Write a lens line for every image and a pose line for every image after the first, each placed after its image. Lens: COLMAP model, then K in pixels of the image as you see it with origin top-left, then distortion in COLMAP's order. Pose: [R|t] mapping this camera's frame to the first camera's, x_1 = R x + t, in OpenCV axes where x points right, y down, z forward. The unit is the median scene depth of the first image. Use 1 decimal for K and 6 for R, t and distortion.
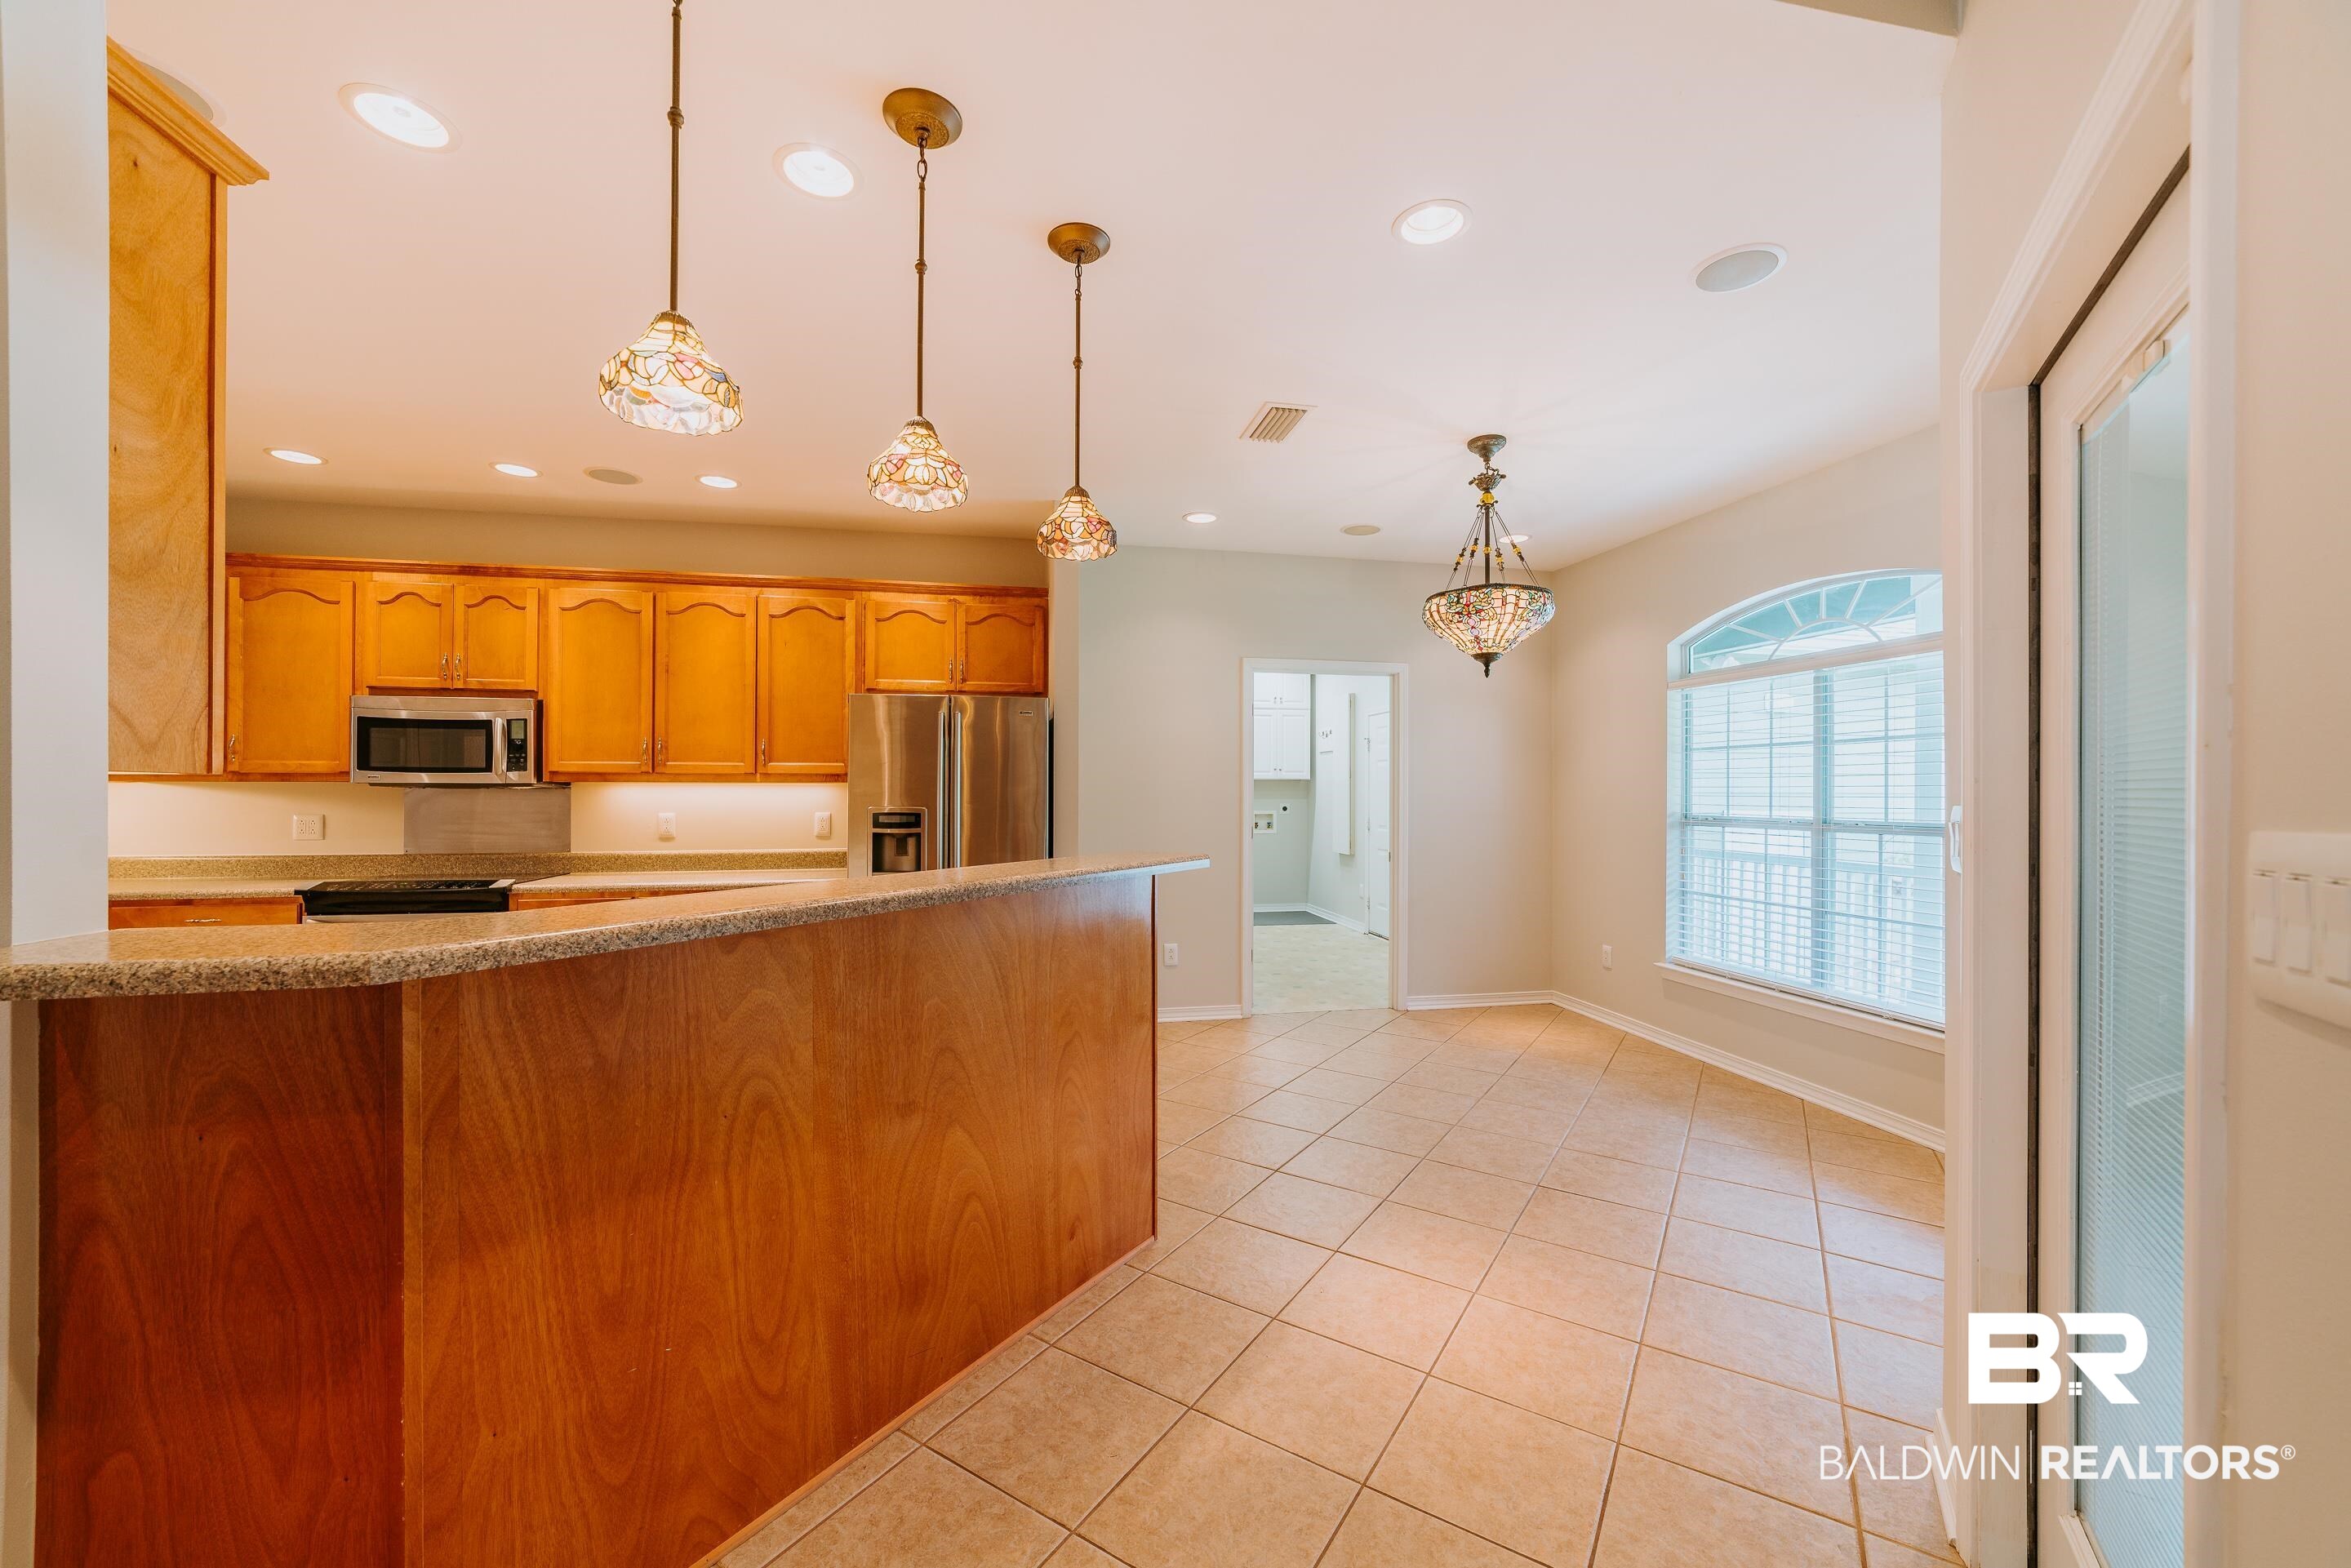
lens RADIAL K [[890.7, 0, 1175.5], [0, 890.7, 784.0], [0, 0, 1]] dist [-0.000271, -0.000007]
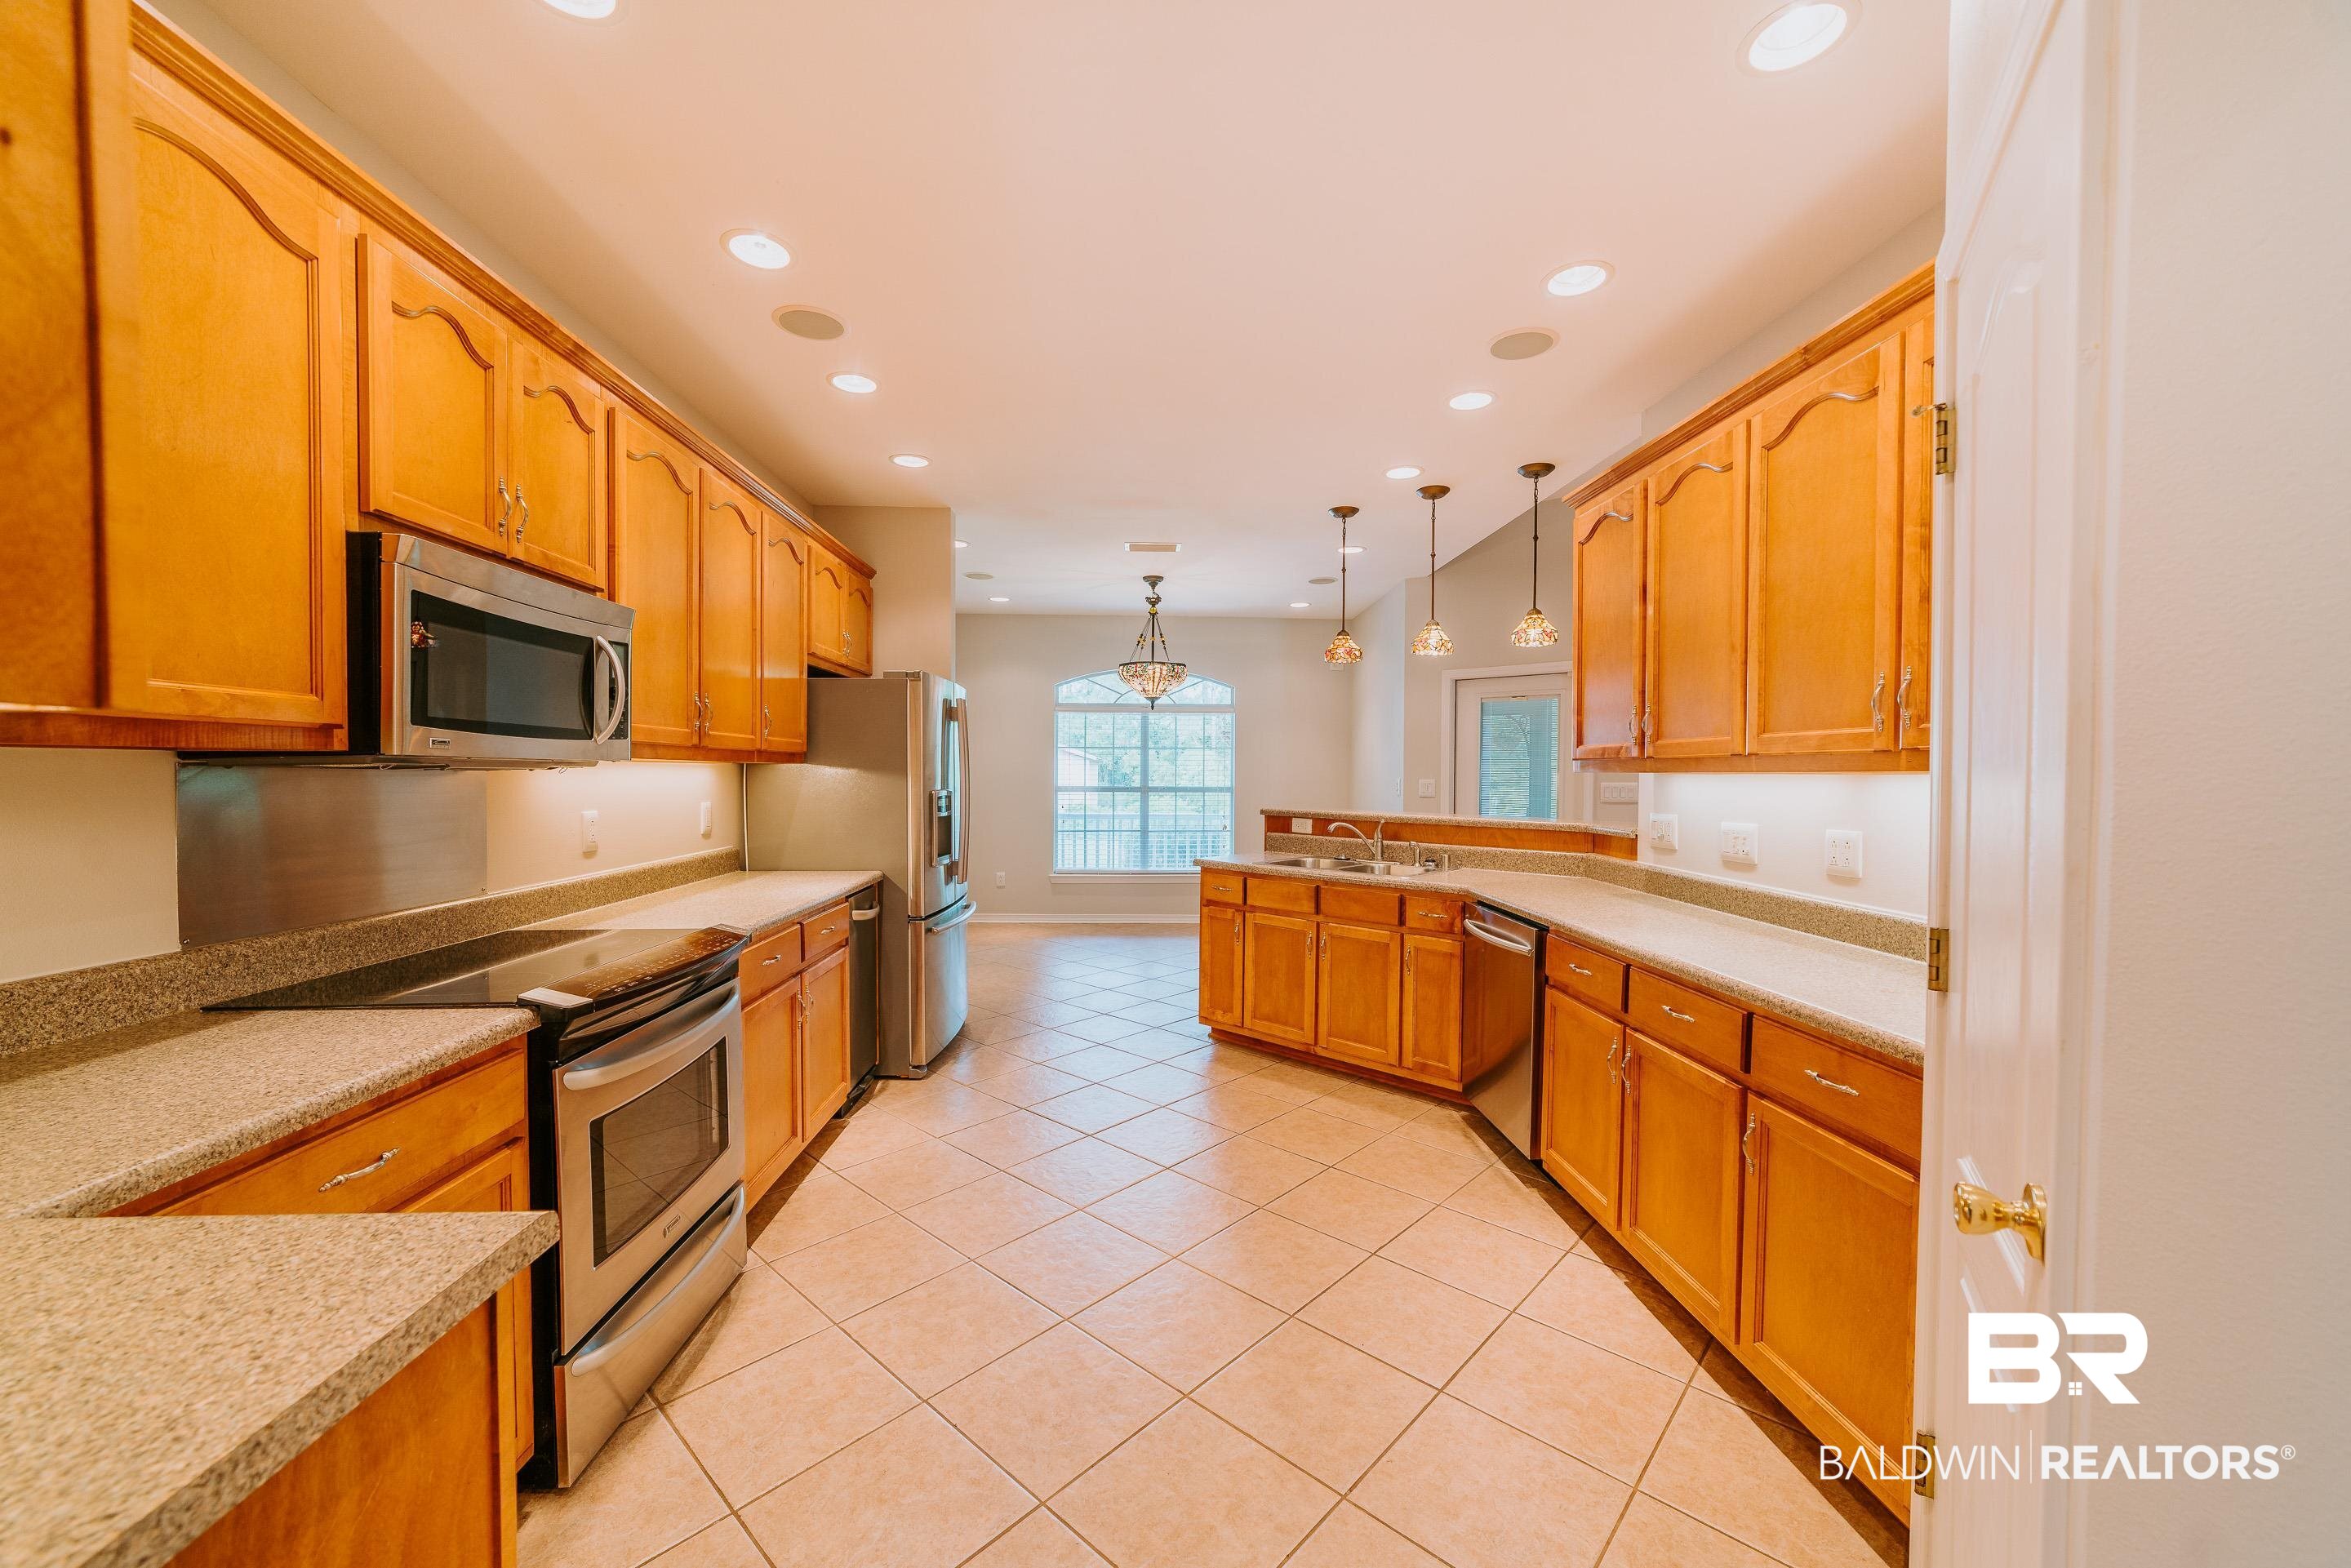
lens RADIAL K [[890.7, 0, 1175.5], [0, 890.7, 784.0], [0, 0, 1]] dist [-0.000271, -0.000007]
pose [[0.158701, -0.013811, 0.987230, -1.262370], [-0.011359, 0.999810, 0.015813, 0.000586], [-0.987261, -0.013723, 0.158514, 0.593230]]
